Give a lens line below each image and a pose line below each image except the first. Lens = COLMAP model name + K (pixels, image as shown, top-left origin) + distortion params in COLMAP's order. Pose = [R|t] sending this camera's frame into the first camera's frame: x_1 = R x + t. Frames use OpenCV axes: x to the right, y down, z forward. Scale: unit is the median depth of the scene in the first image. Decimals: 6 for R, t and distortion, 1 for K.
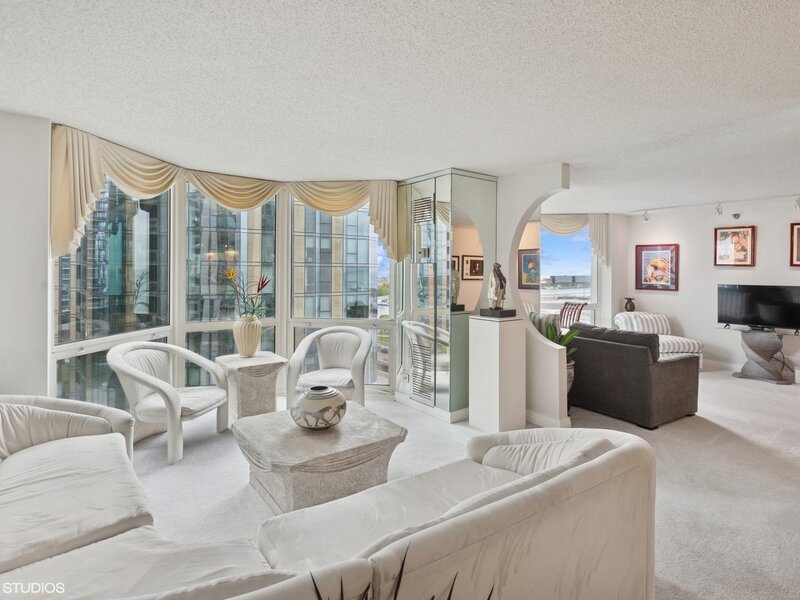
lens RADIAL K [[447.4, 0, 401.7], [0, 447.4, 300.2], [0, 0, 1]] dist [0.016782, 0.000811]
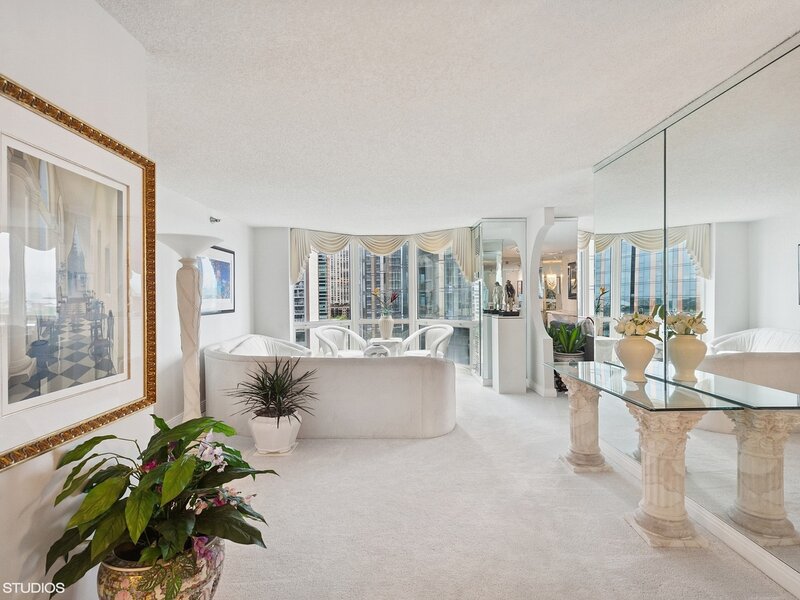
lens RADIAL K [[447.4, 0, 402.1], [0, 447.4, 302.3], [0, 0, 1]] dist [0.016782, 0.000811]
pose [[0.816076, -0.012858, -0.577802, 0.724020], [-0.015068, 0.998939, -0.043512, 0.056286], [0.577748, 0.044215, 0.815016, -0.364634]]
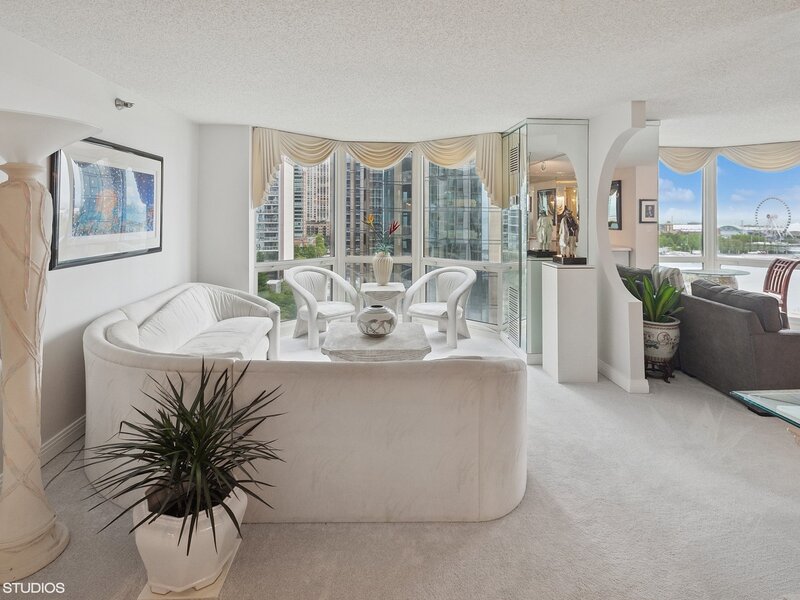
lens RADIAL K [[472.8, 0, 371.1], [0, 472.8, 256.0], [0, 0, 1]] dist [0.008327, 0.001514]
pose [[0.802775, 0.051850, -0.594024, 0.452190], [-0.041607, 0.998655, 0.030940, 0.004969], [0.594829, -0.000122, 0.803852, -0.093484]]
